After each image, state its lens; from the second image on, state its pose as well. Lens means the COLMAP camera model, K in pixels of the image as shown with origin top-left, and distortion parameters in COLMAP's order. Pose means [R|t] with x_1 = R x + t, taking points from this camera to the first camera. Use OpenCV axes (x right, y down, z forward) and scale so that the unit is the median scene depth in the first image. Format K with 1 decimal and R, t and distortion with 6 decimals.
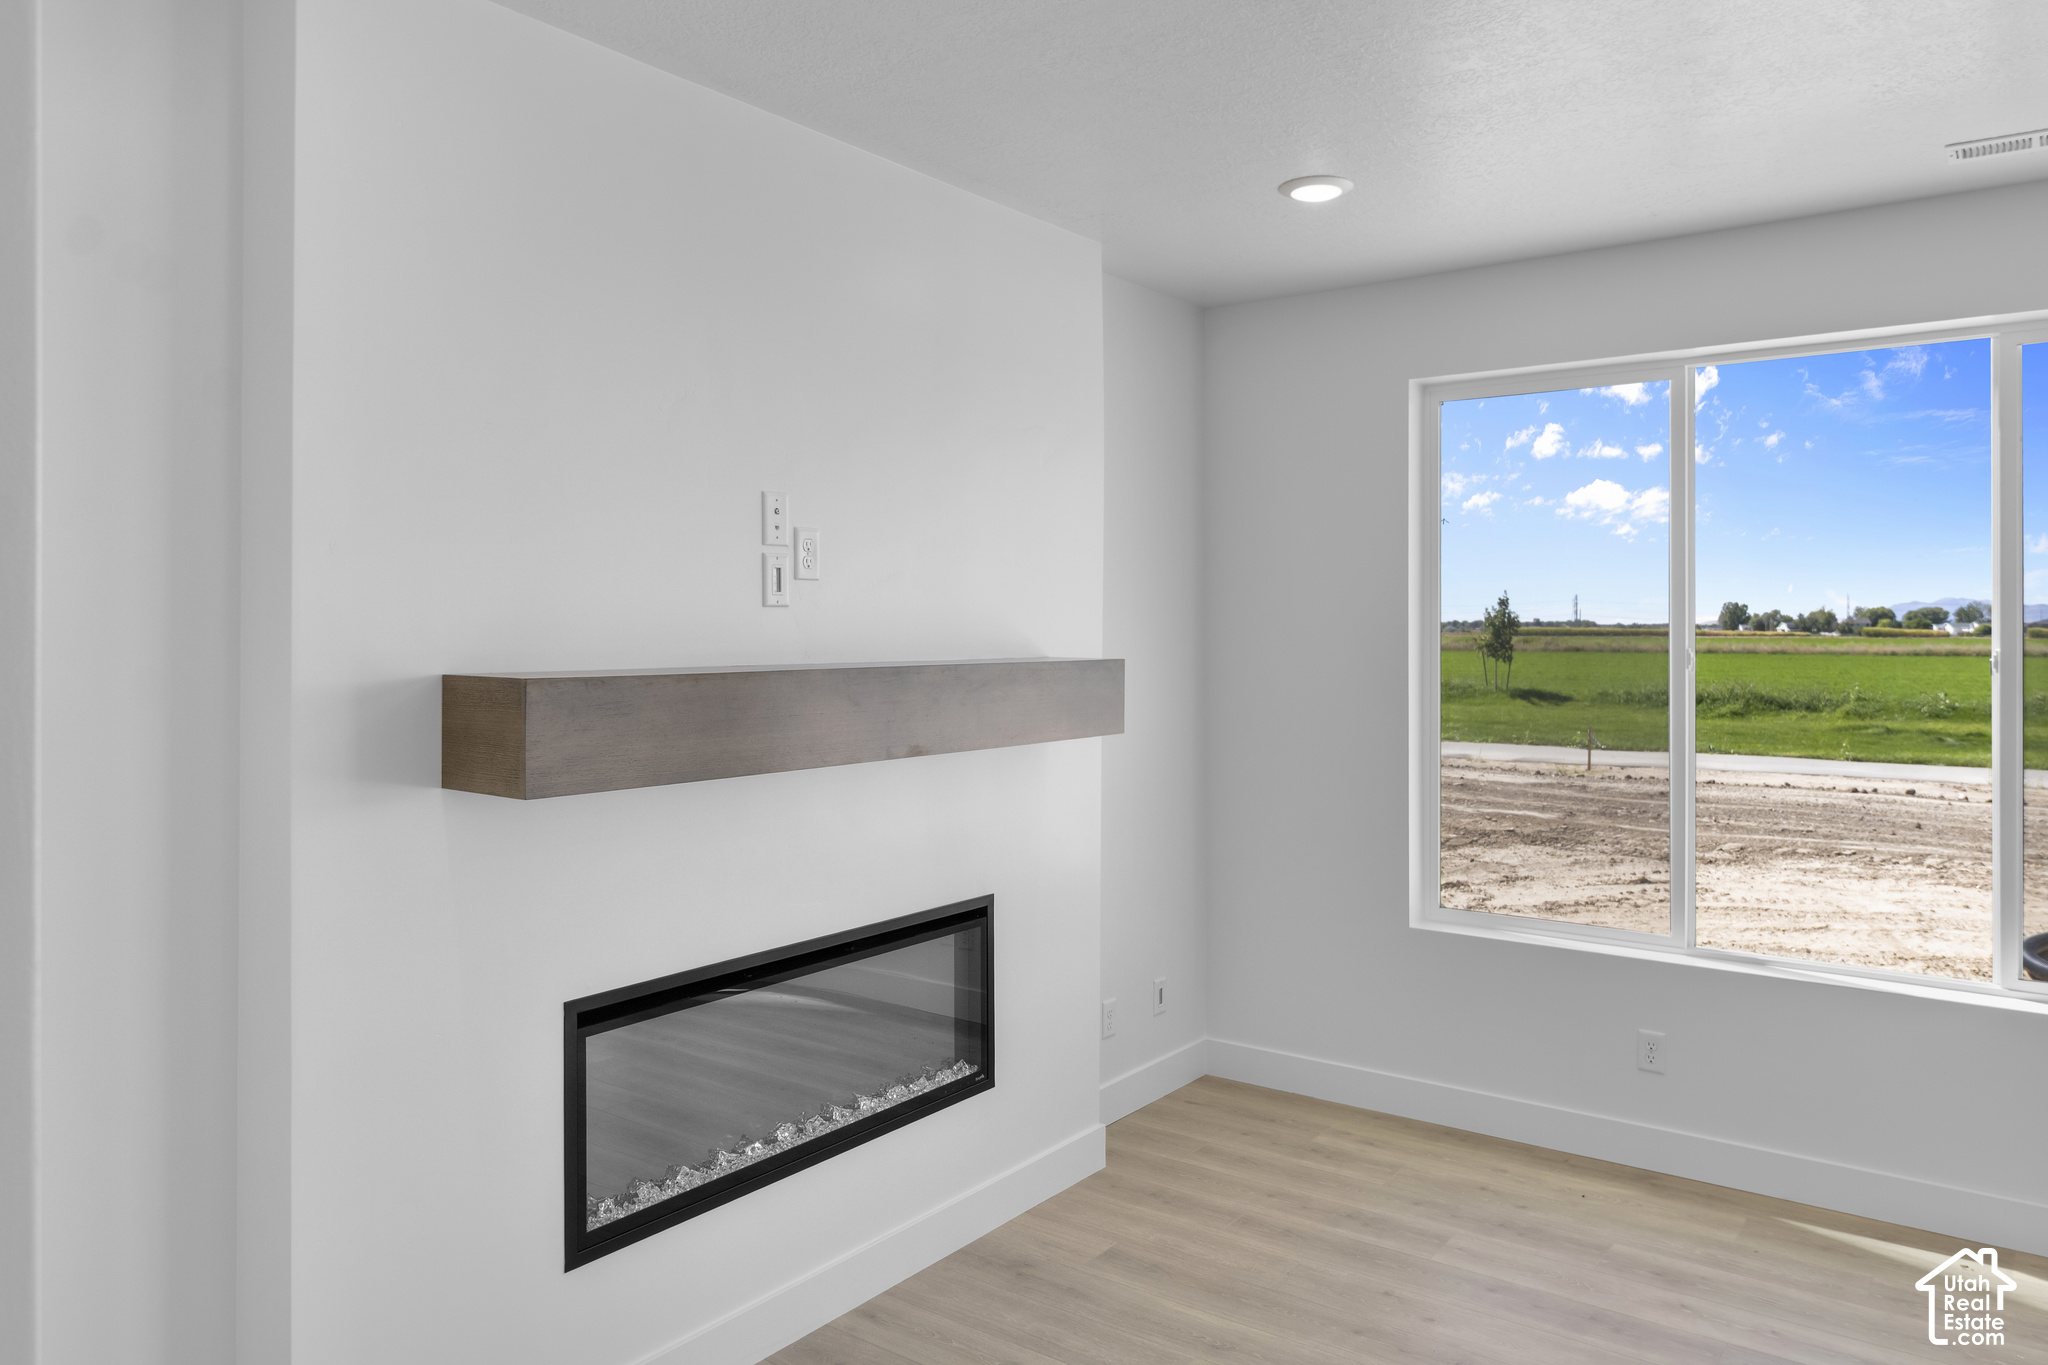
lens RADIAL K [[1380.3, 0, 1024.7], [0, 1380.3, 654.9], [0, 0, 1]] dist [-0.002789, -0.001915]
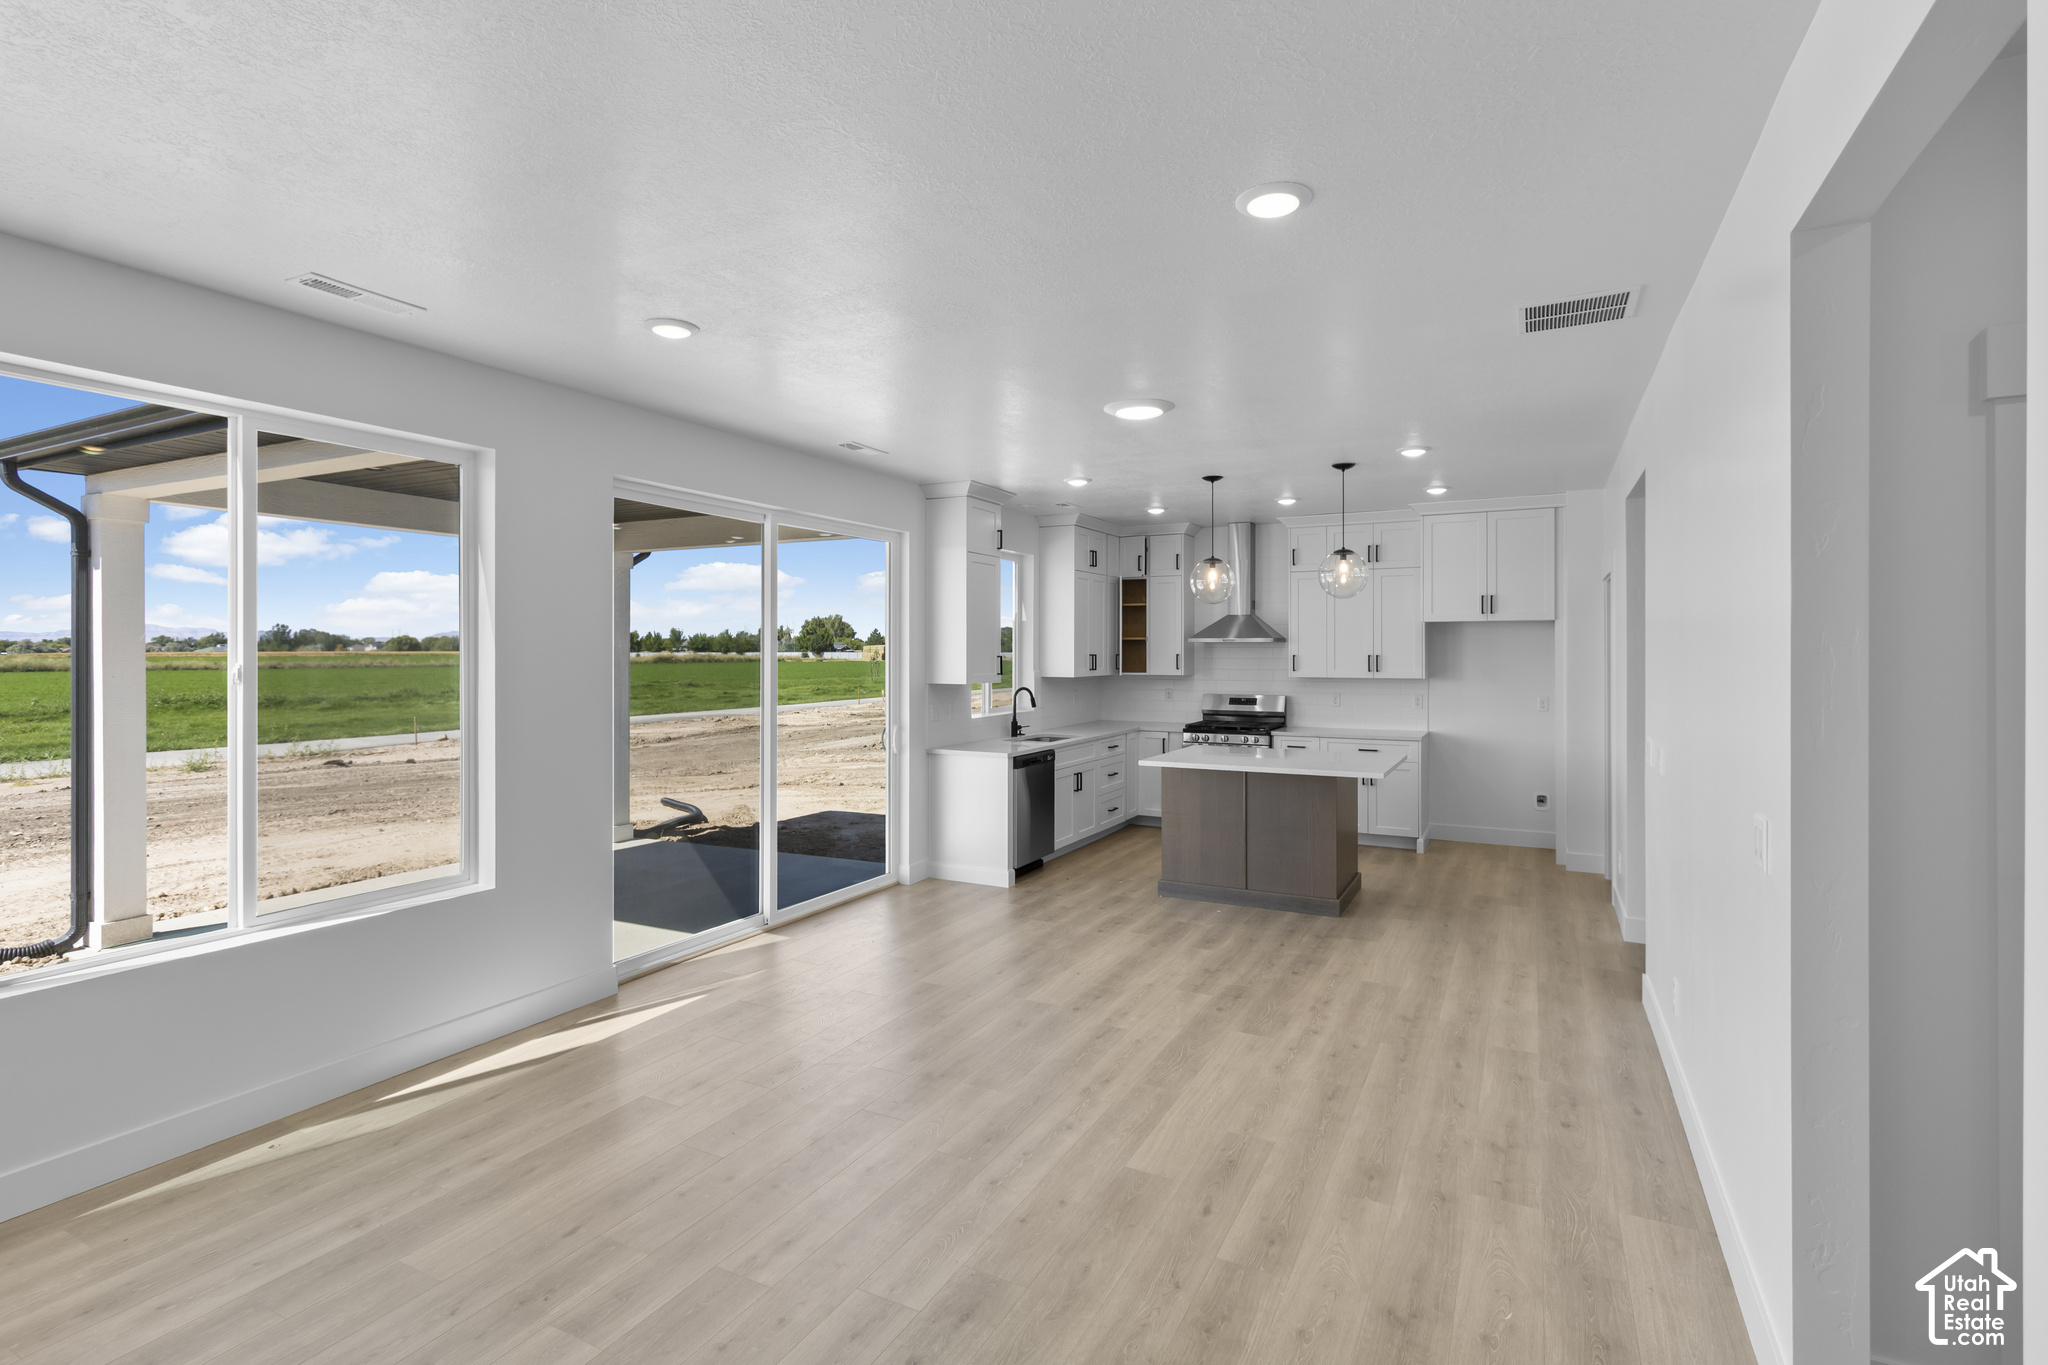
lens RADIAL K [[974.6, 0, 1036.8], [0, 974.6, 652.2], [0, 0, 1]] dist [0.002699, 0.000295]
pose [[-0.162051, -0.004894, 0.986770, -0.265378], [0.018349, 0.999800, 0.007972, -0.004780], [-0.986612, 0.019398, -0.161929, 0.367365]]
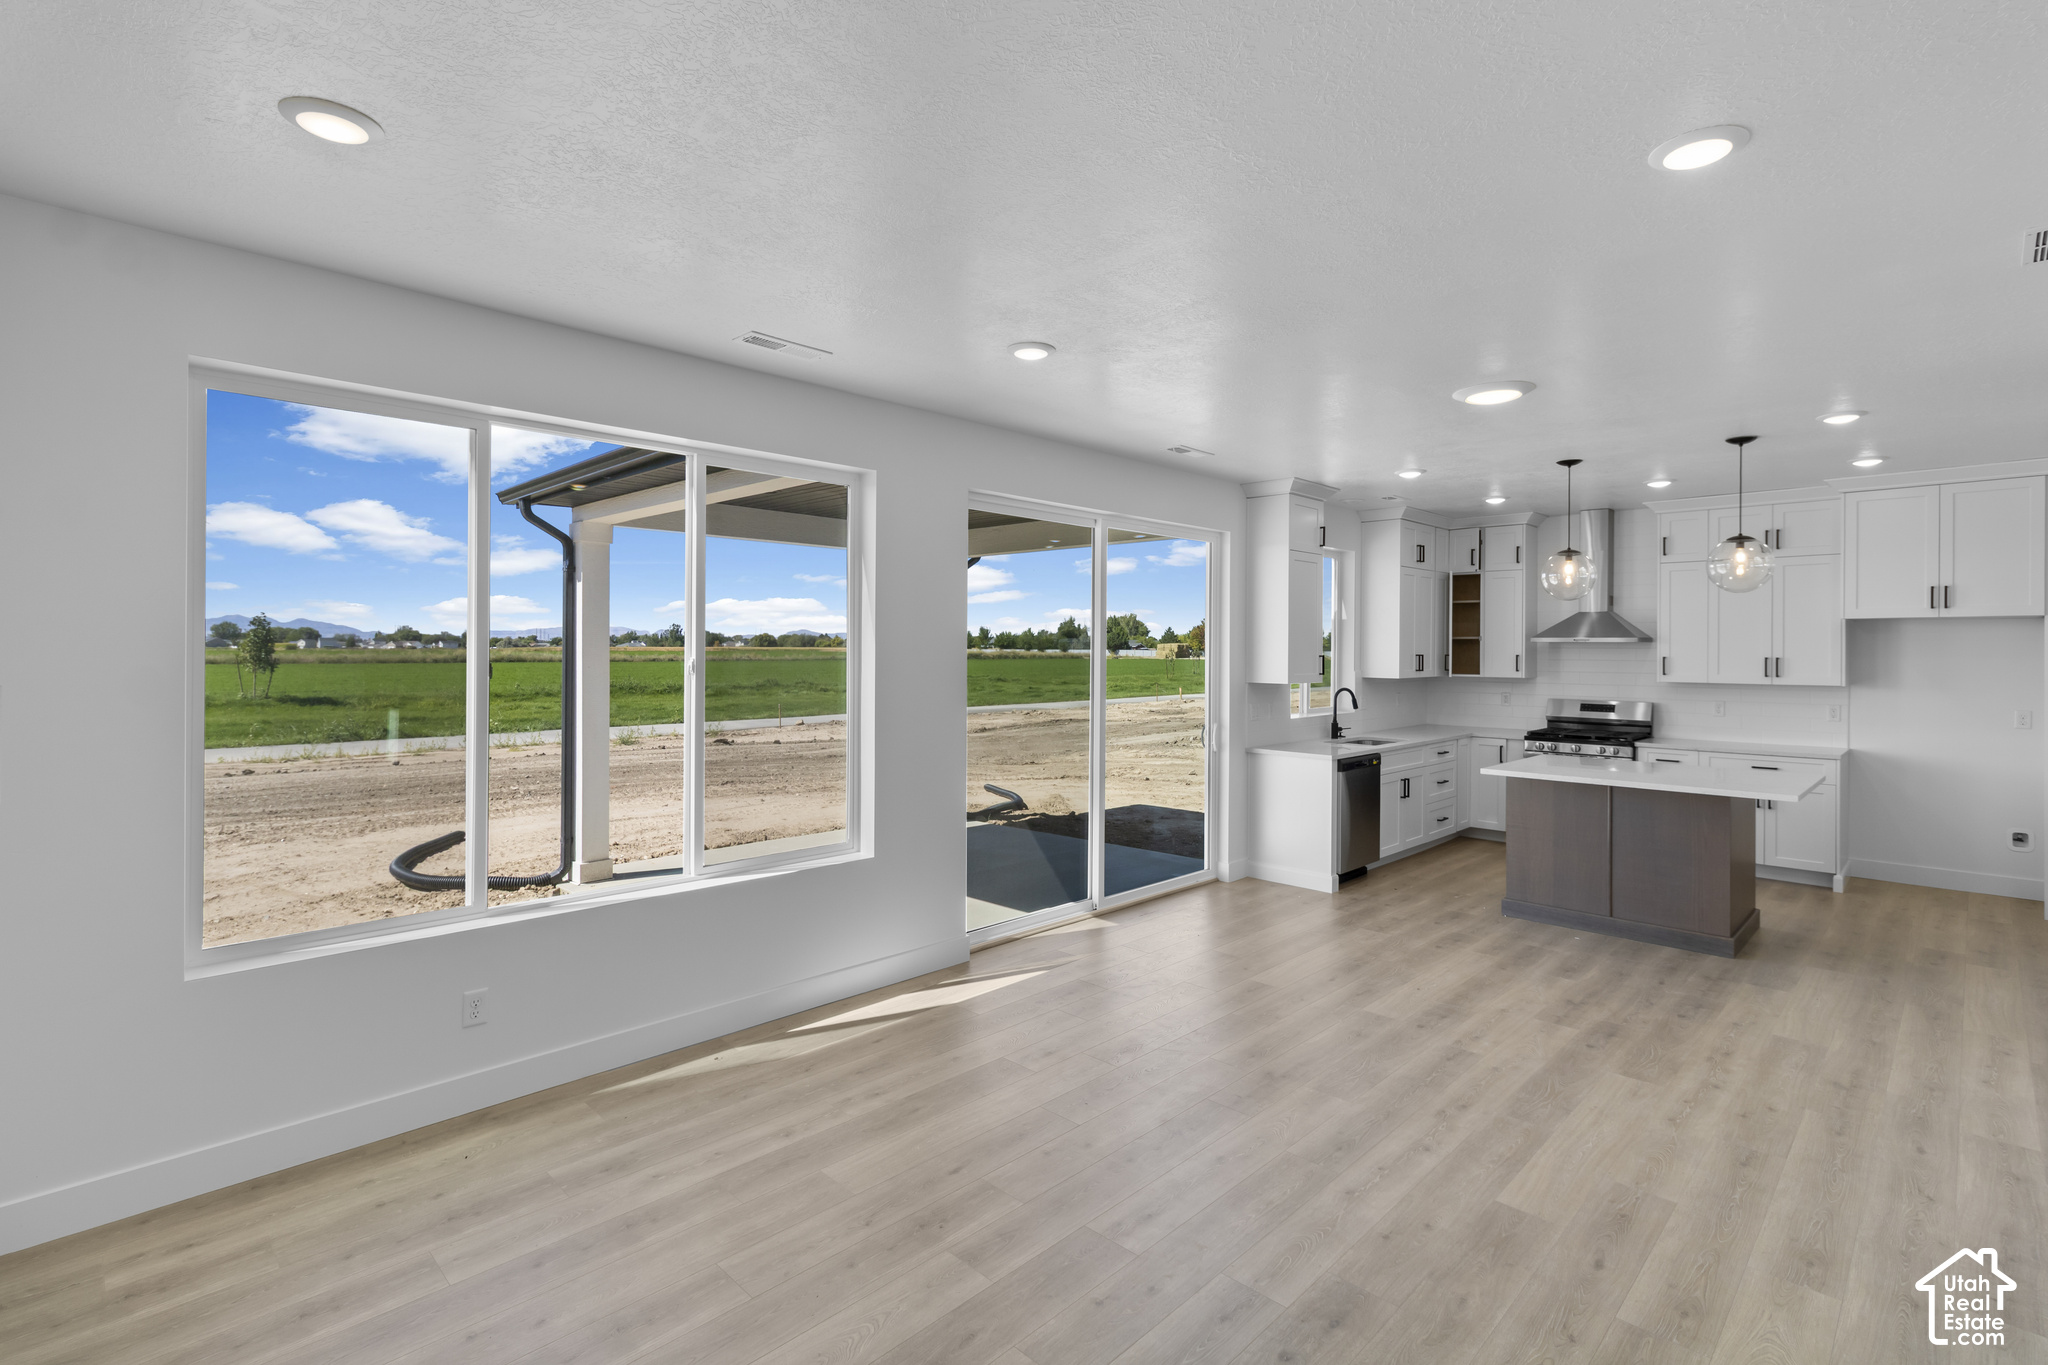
lens RADIAL K [[964.6, 0, 1033.0], [0, 964.6, 650.4], [0, 0, 1]] dist [0.004574, -0.000605]
pose [[0.139957, -0.005160, 0.990144, -0.275059], [0.014469, 0.999890, 0.003165, -0.006894], [-0.990052, 0.013883, 0.140016, 0.411918]]
